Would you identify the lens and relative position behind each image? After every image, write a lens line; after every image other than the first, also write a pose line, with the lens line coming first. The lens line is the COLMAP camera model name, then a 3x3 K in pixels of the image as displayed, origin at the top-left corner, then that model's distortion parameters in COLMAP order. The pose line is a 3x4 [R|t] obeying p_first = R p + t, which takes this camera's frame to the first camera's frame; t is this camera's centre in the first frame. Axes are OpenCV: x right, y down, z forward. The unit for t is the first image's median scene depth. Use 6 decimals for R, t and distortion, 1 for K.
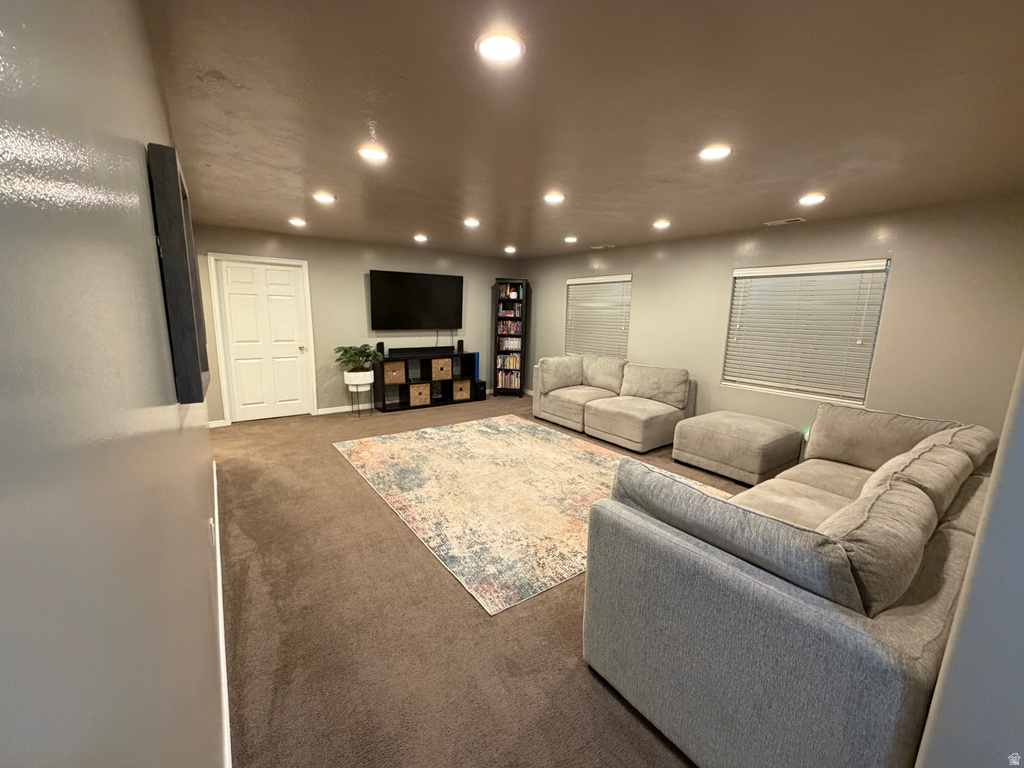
lens RADIAL K [[410.2, 0, 511.8], [0, 410.2, 385.6], [0, 0, 1]] dist [0.003792, 0.000046]
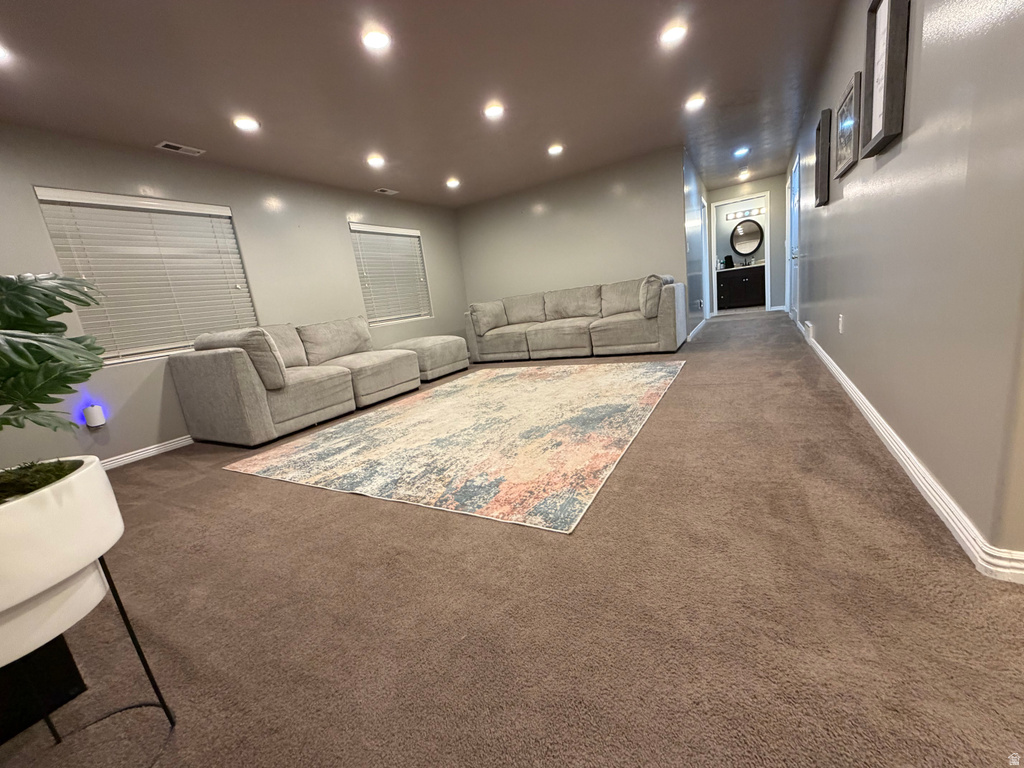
lens RADIAL K [[410.2, 0, 512.5], [0, 410.2, 384.9], [0, 0, 1]] dist [0.003792, 0.000046]
pose [[-0.409728, -0.151591, 0.899524, -0.686054], [0.288043, 0.914144, 0.285256, -0.066188], [-0.865537, 0.375979, -0.330886, 1.100281]]
